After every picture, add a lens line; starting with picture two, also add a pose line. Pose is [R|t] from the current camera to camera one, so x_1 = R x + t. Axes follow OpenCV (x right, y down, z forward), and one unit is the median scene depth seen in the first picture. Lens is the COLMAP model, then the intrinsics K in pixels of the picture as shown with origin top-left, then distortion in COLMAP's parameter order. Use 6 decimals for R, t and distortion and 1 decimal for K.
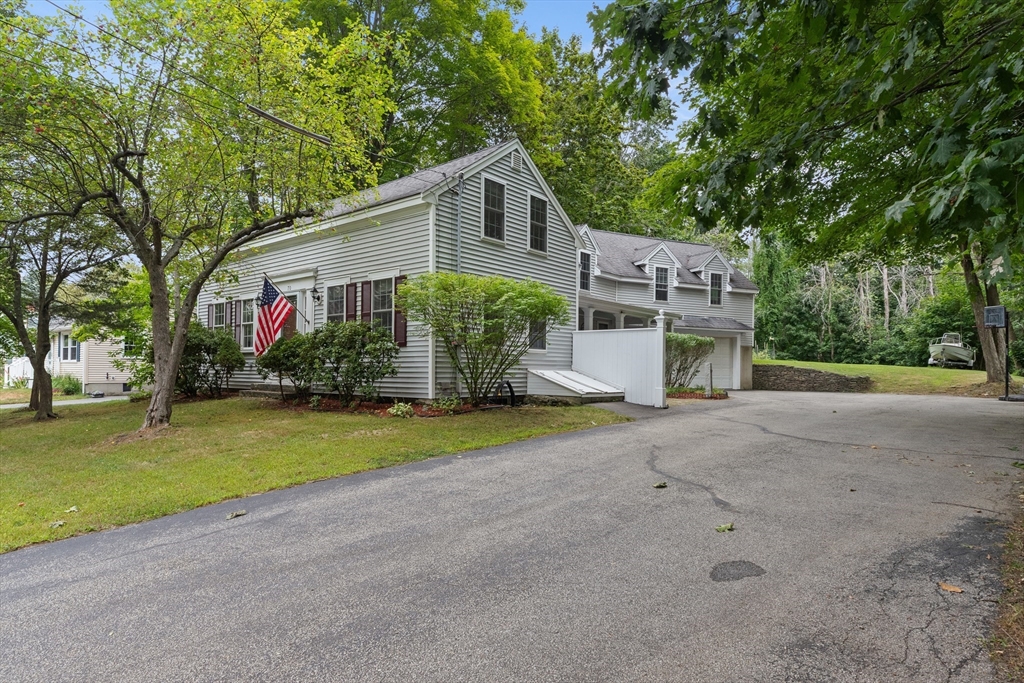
lens RADIAL K [[588.4, 0, 512.4], [0, 588.4, 345.3], [0, 0, 1]] dist [0.014476, 0.001666]
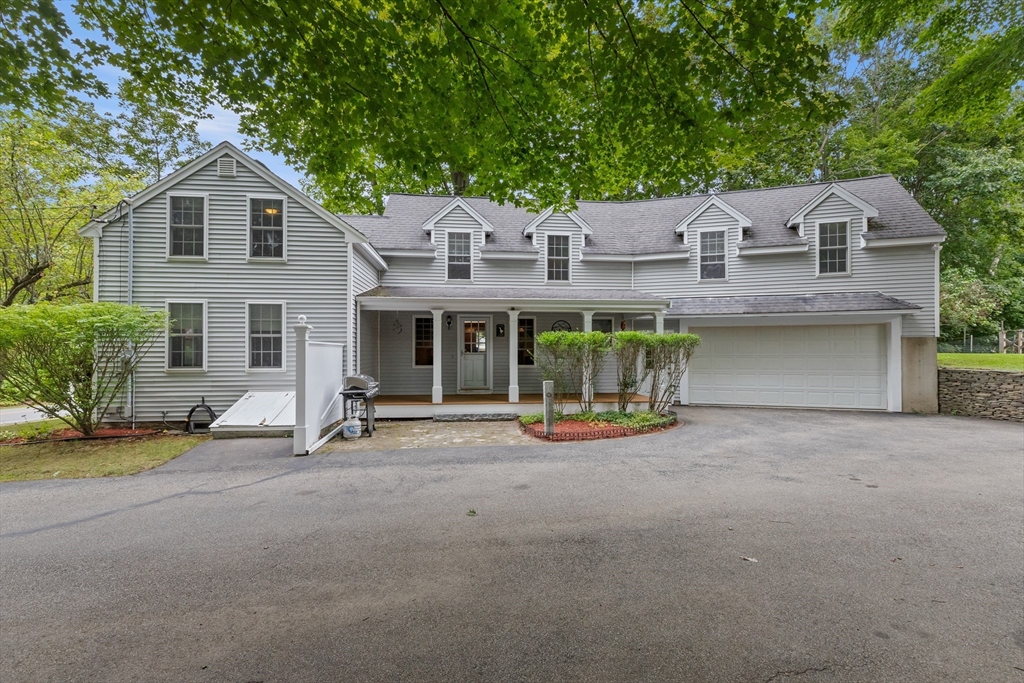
lens RADIAL K [[463.0, 0, 511.7], [0, 463.0, 341.8], [0, 0, 1]] dist [0.001214, -0.000641]
pose [[0.715554, -0.029789, -0.697922, 0.810210], [0.040195, 0.999191, -0.001437, -0.017719], [0.697400, -0.027025, 0.716172, 0.766436]]
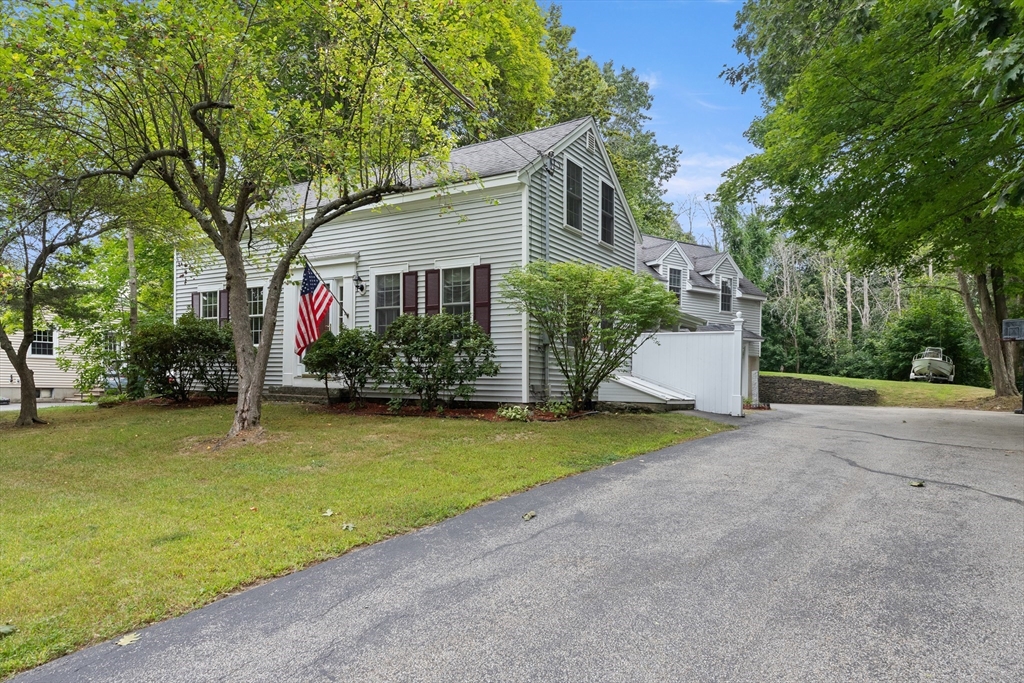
lens RADIAL K [[664.1, 0, 511.6], [0, 664.1, 367.6], [0, 0, 1]] dist [0.016217, -0.003982]
pose [[0.990946, 0.015346, 0.133383, -0.239091], [-0.017727, 0.999704, 0.016678, 0.016768], [-0.133088, -0.018891, 0.990924, 0.001415]]
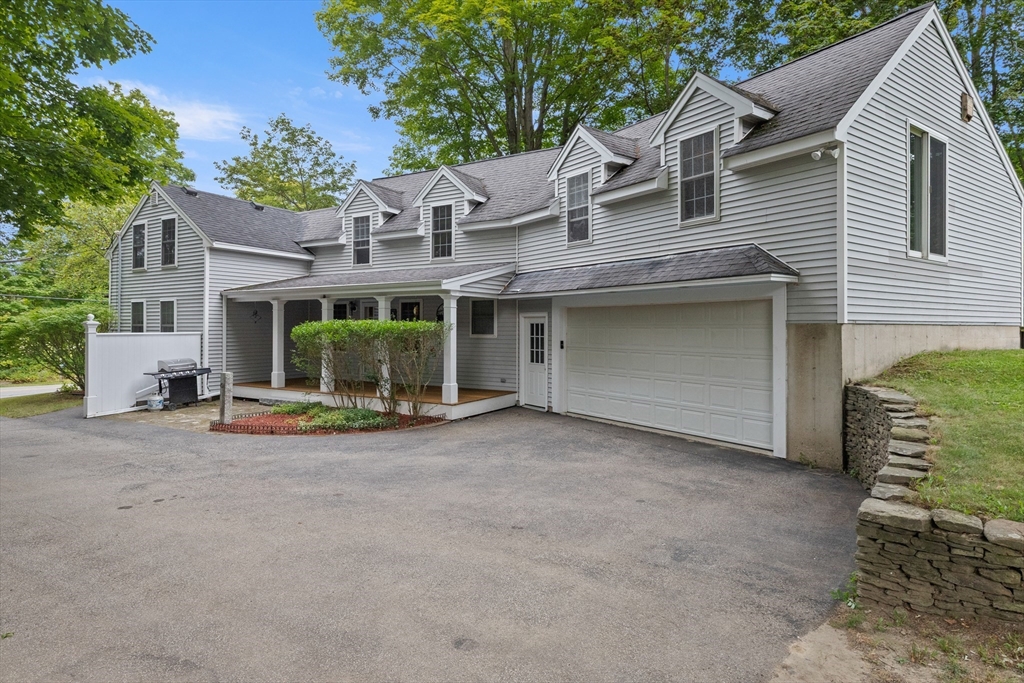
lens RADIAL K [[588.4, 0, 492.4], [0, 588.4, 321.2], [0, 0, 1]] dist [0.014476, 0.001666]
pose [[0.124290, -0.027273, -0.991871, 1.289059], [0.040705, 0.998921, -0.022366, 0.000323], [0.991411, -0.037594, 0.125266, 1.505181]]
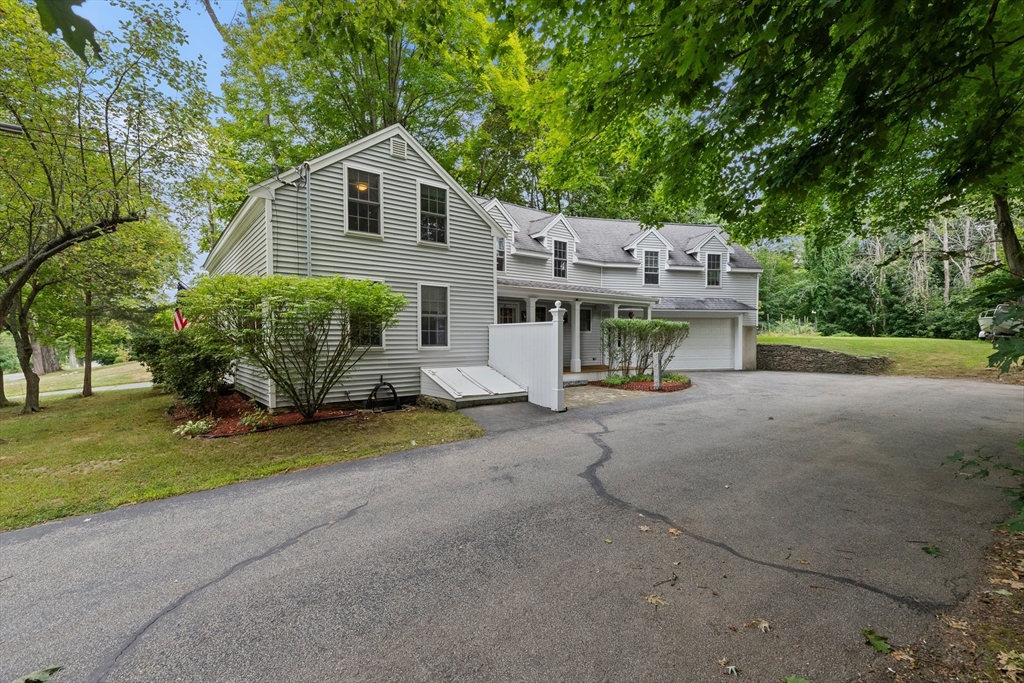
lens RADIAL K [[463.0, 0, 514.6], [0, 463.0, 339.7], [0, 0, 1]] dist [0.001214, -0.000641]
pose [[0.977504, -0.015709, -0.210330, 0.330605], [0.024609, 0.998906, 0.039760, -0.031311], [0.209475, -0.044042, 0.976822, 0.298095]]
